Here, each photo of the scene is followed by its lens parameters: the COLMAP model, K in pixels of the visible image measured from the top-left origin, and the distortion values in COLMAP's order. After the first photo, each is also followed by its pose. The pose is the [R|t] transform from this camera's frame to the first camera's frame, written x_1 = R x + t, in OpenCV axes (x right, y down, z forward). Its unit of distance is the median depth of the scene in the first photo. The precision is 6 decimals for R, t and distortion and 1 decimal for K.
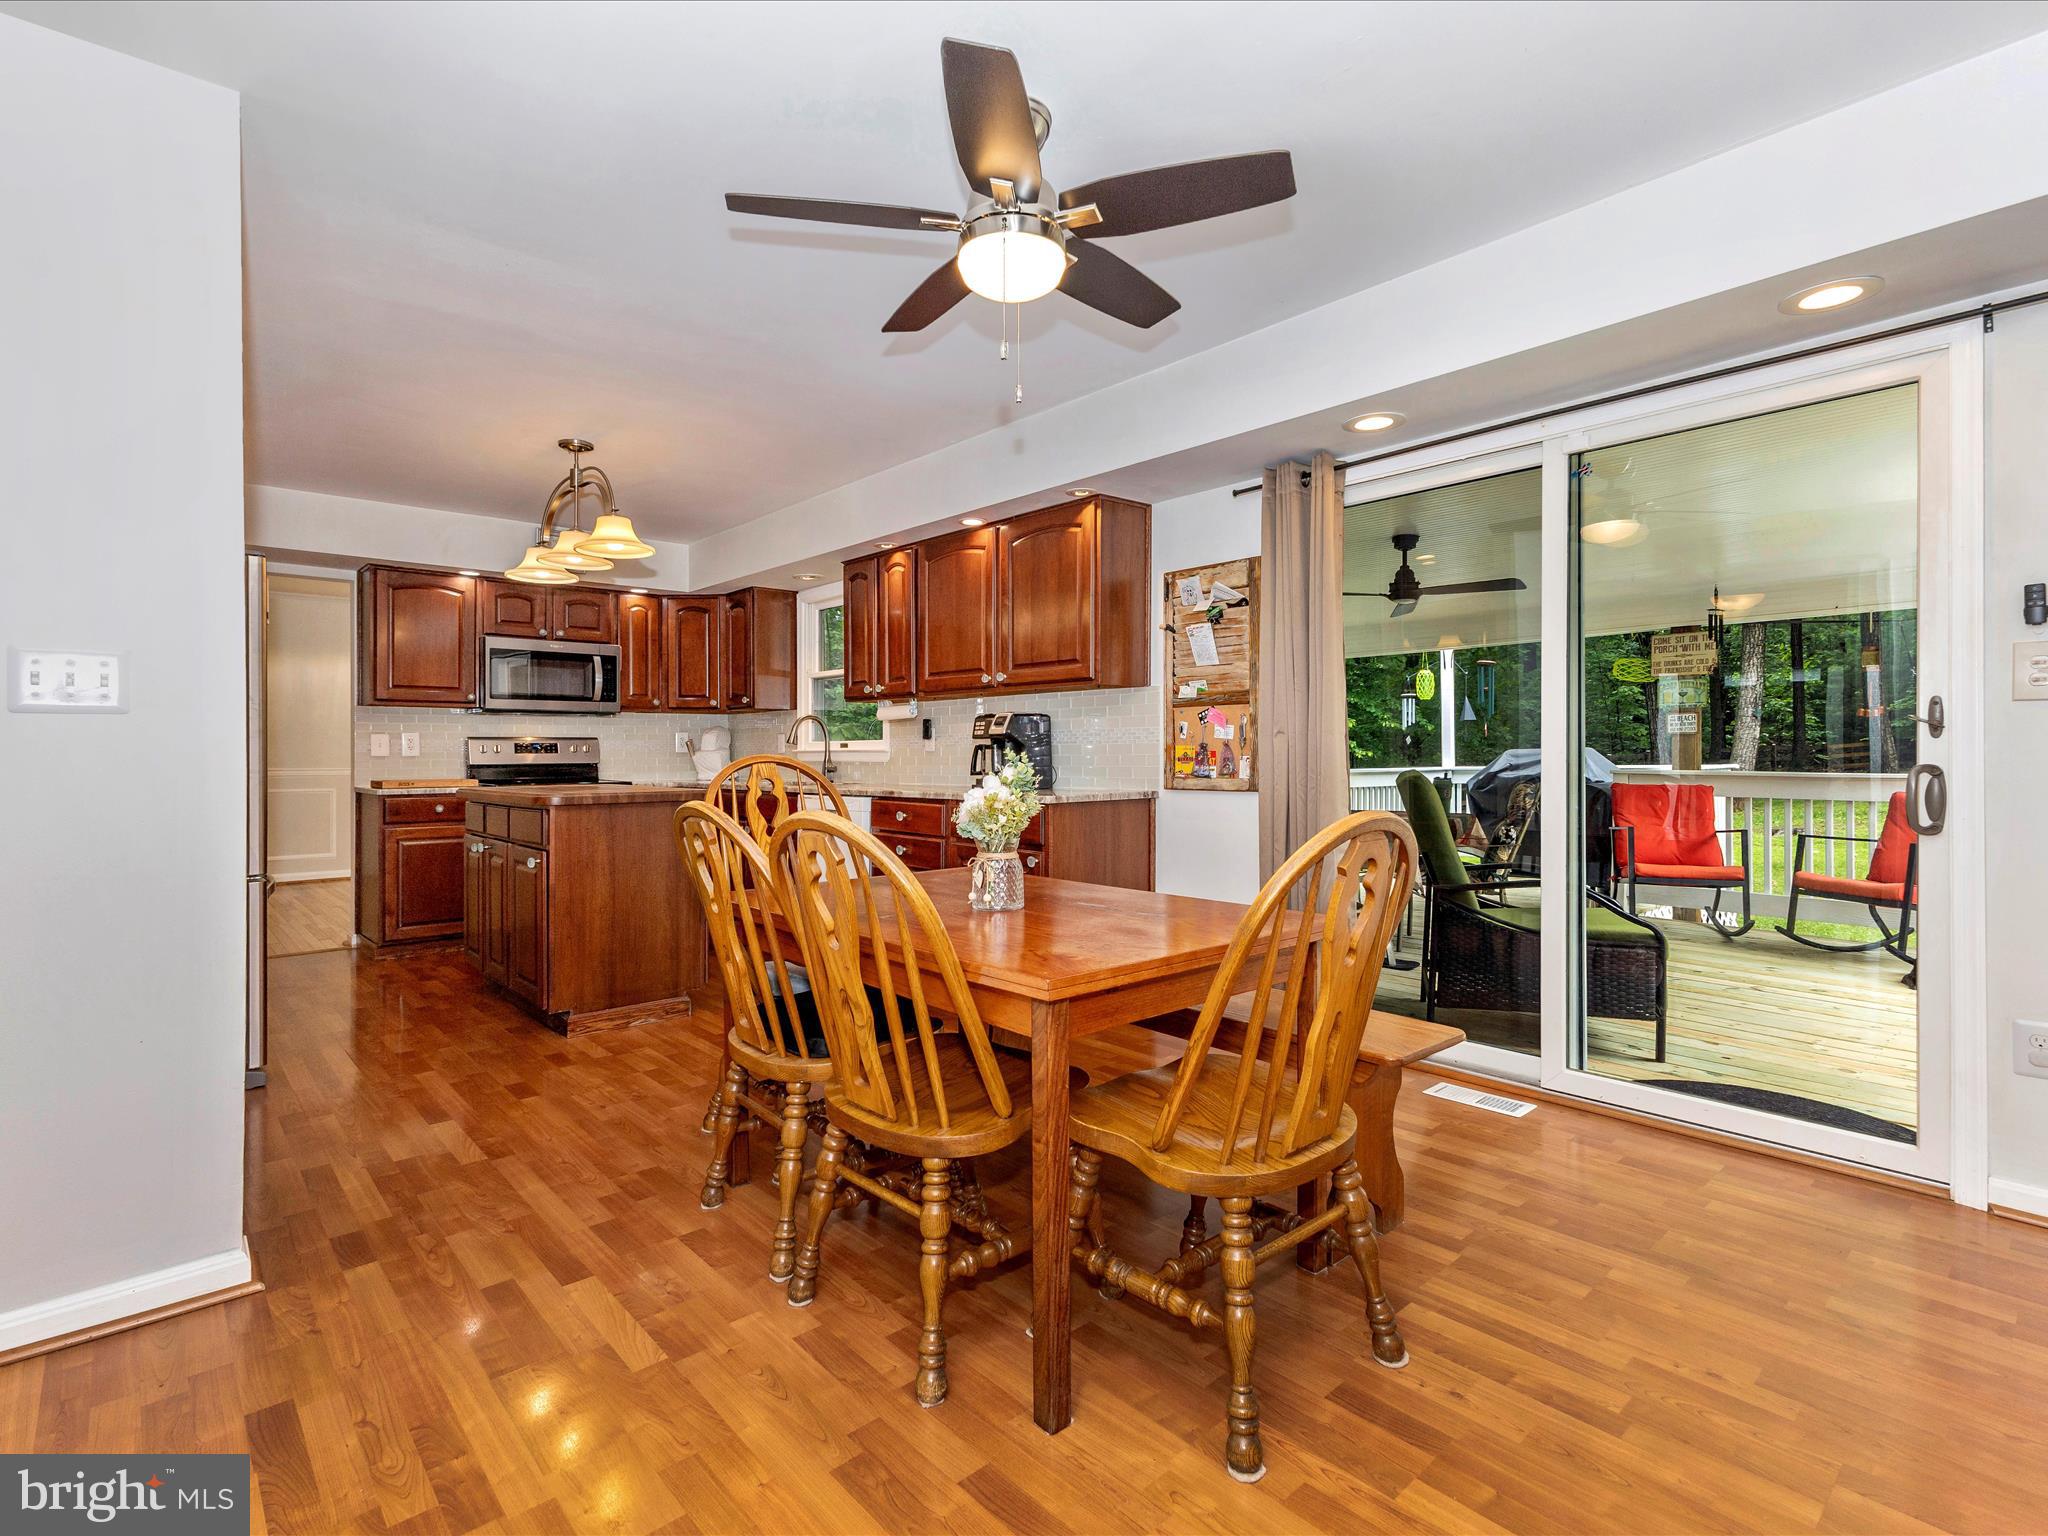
lens RADIAL K [[893.1, 0, 1083.1], [0, 893.1, 743.3], [0, 0, 1]] dist [0.003011, 0.000042]
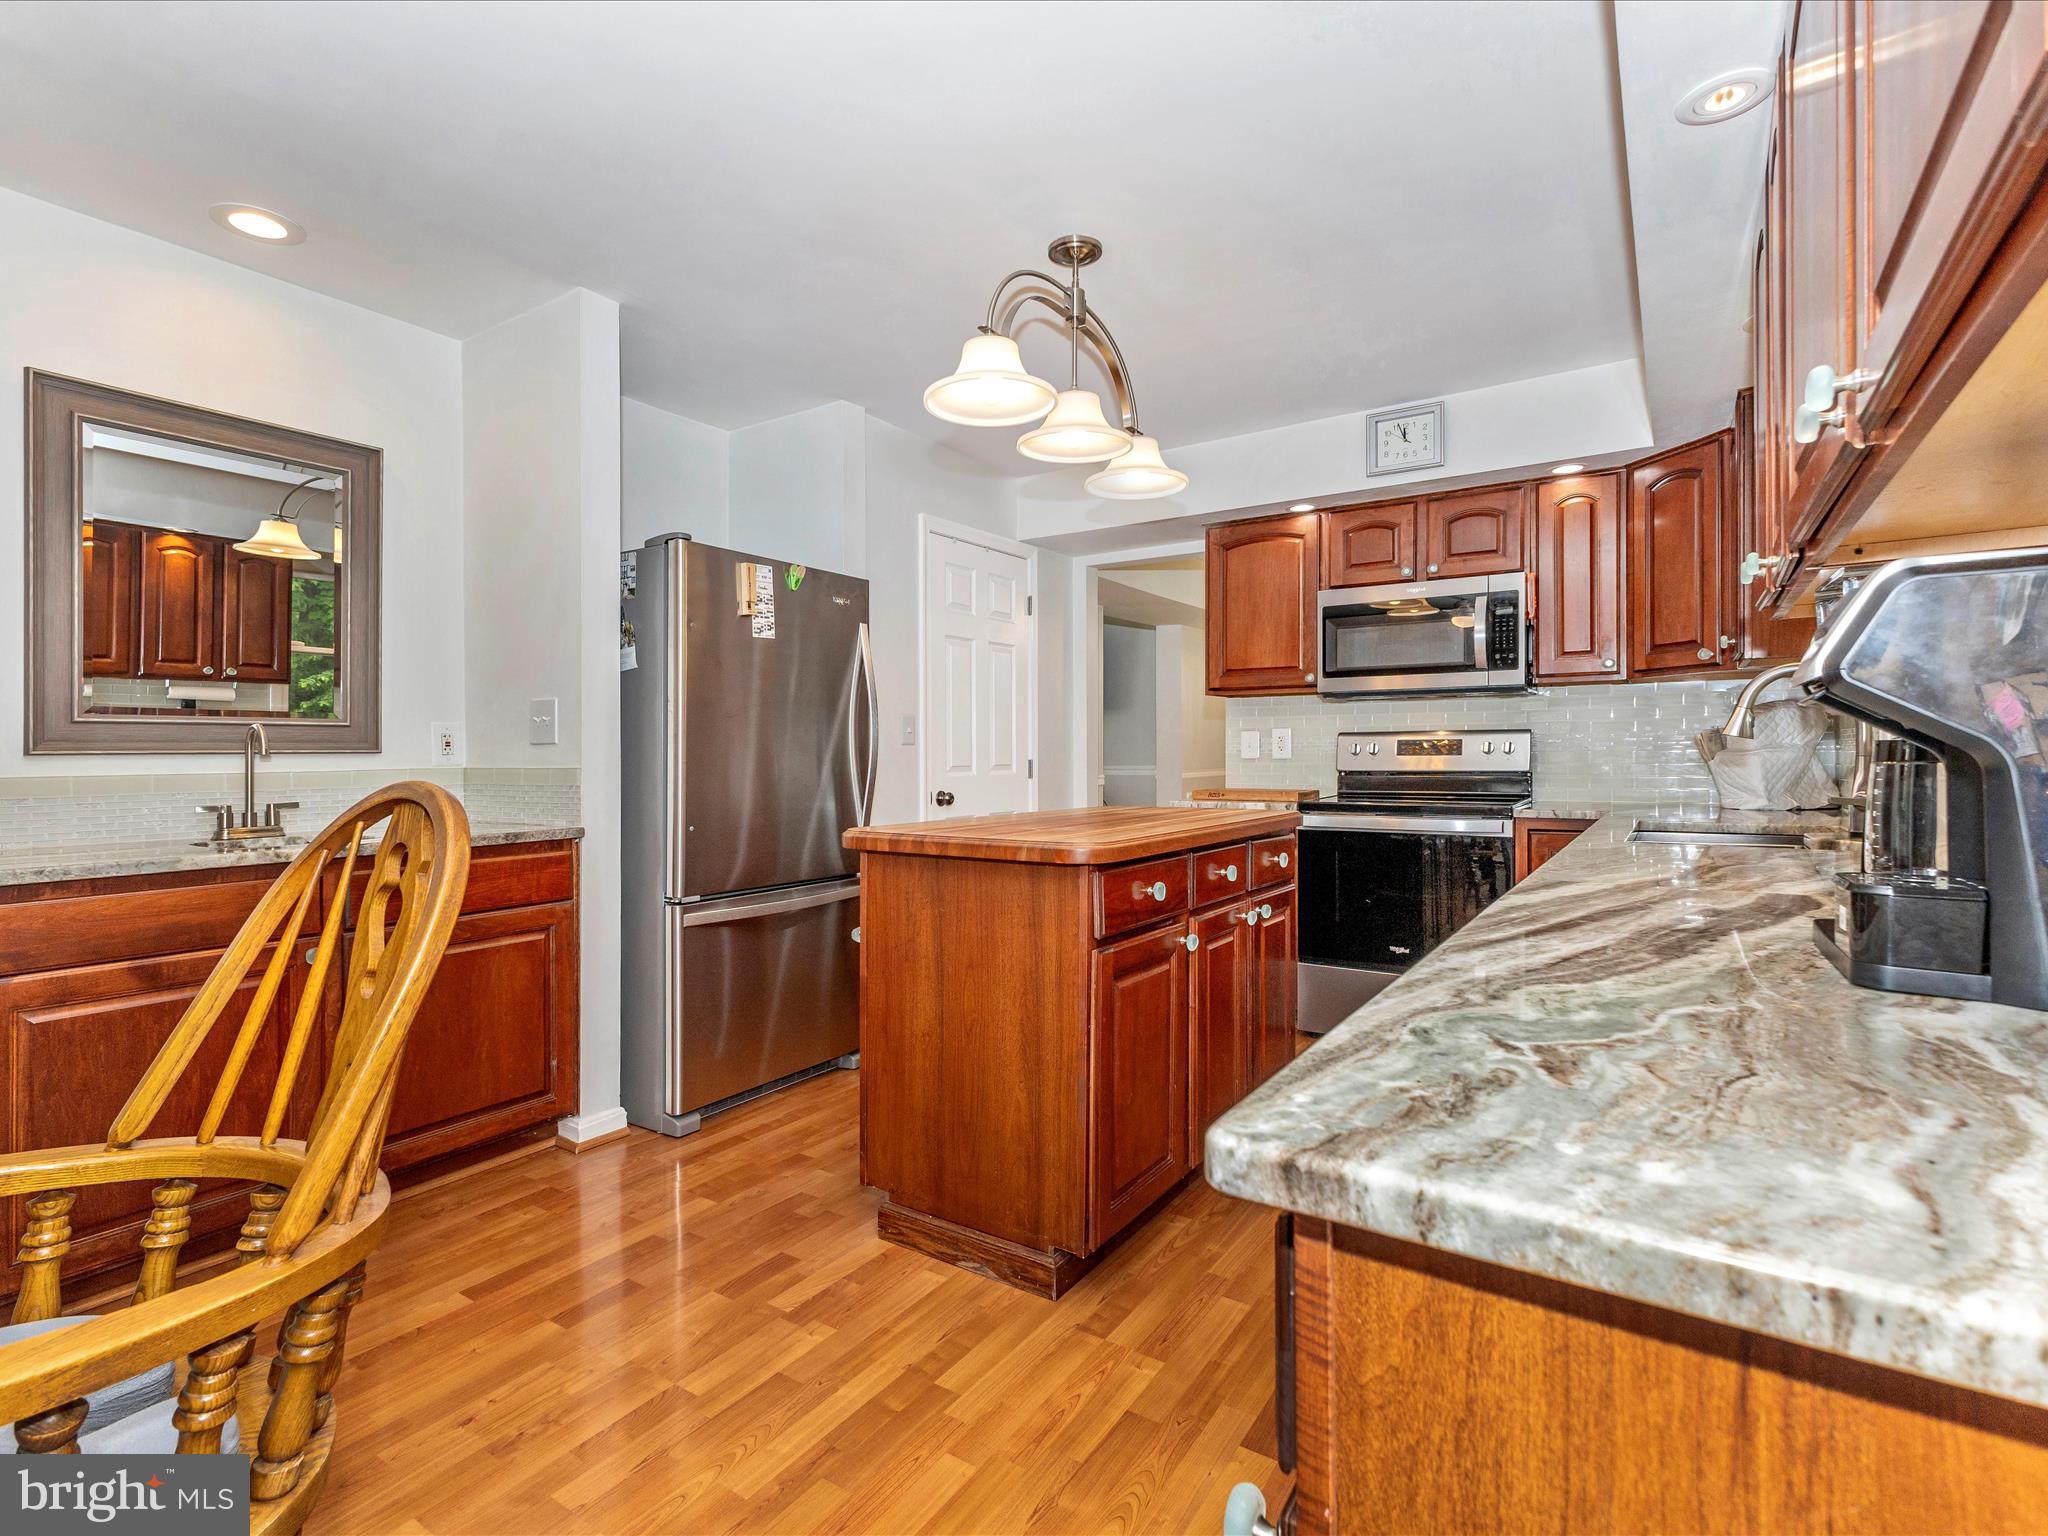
lens RADIAL K [[1012.8, 0, 1009.1], [0, 1012.8, 764.9], [0, 0, 1]] dist [0.011572, -0.000410]
pose [[0.235581, 0.014972, -0.971740, 0.083695], [0.012467, 0.999753, 0.018426, 0.000700], [0.971775, -0.016455, 0.235336, 0.763118]]
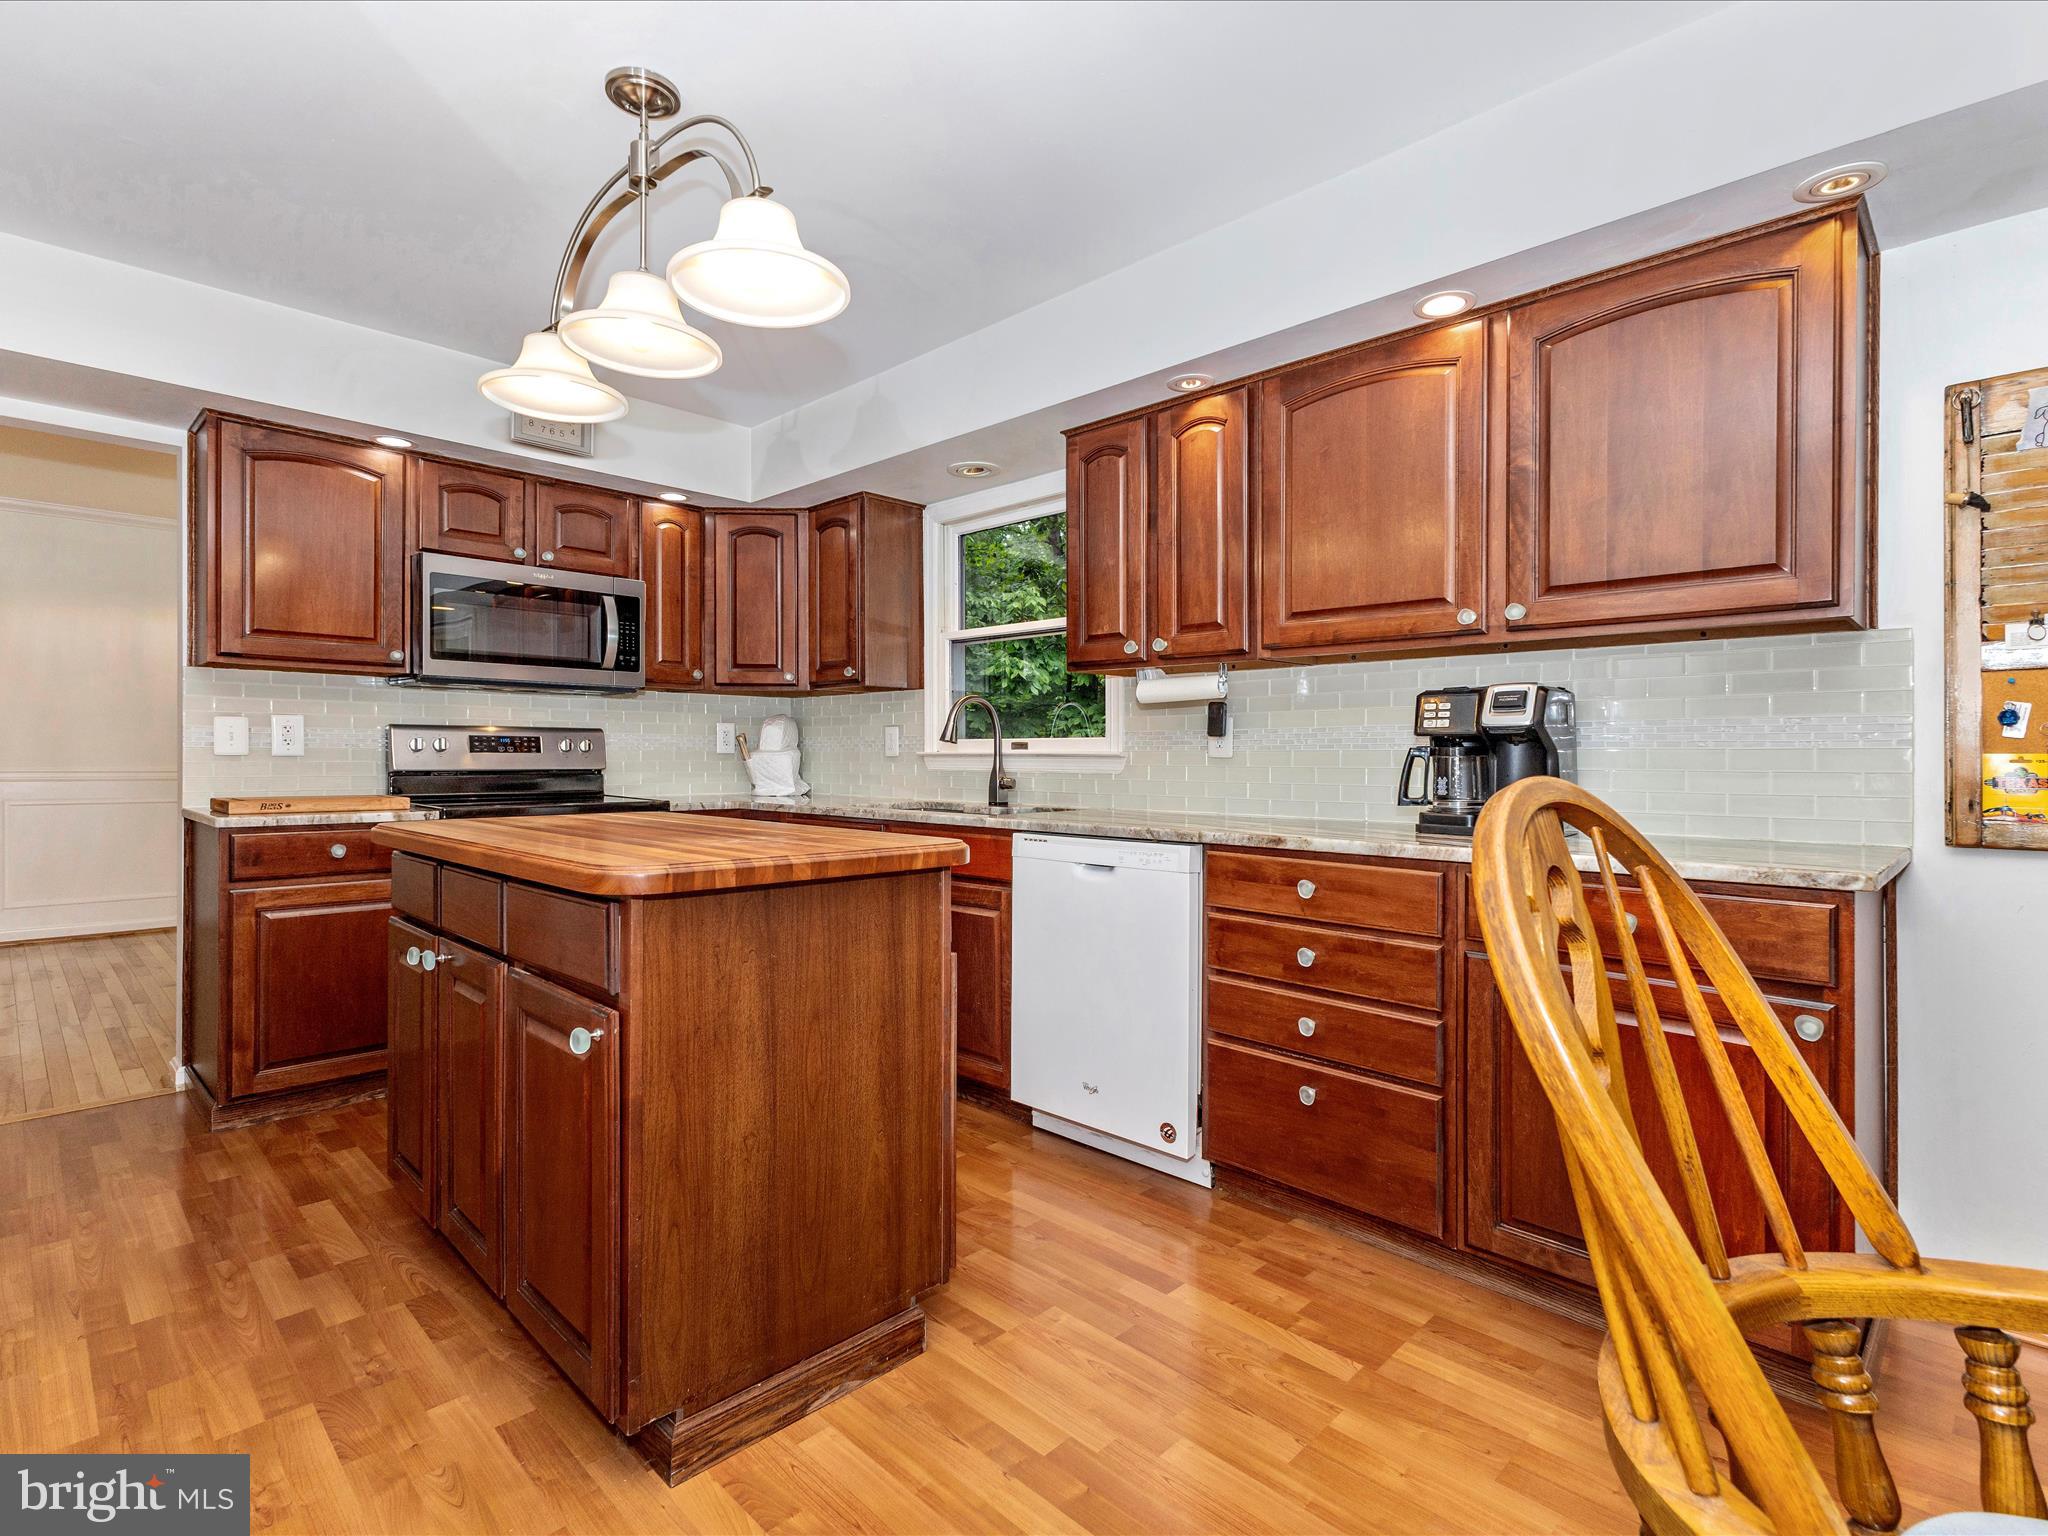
lens RADIAL K [[941.2, 0, 1114.2], [0, 941.2, 758.1], [0, 0, 1]] dist [0.009798, -0.000156]
pose [[0.998247, 0.010353, 0.058277, -0.336989], [-0.011116, 0.999857, 0.012776, 0.002809], [-0.058137, -0.013401, 0.998219, 0.475009]]
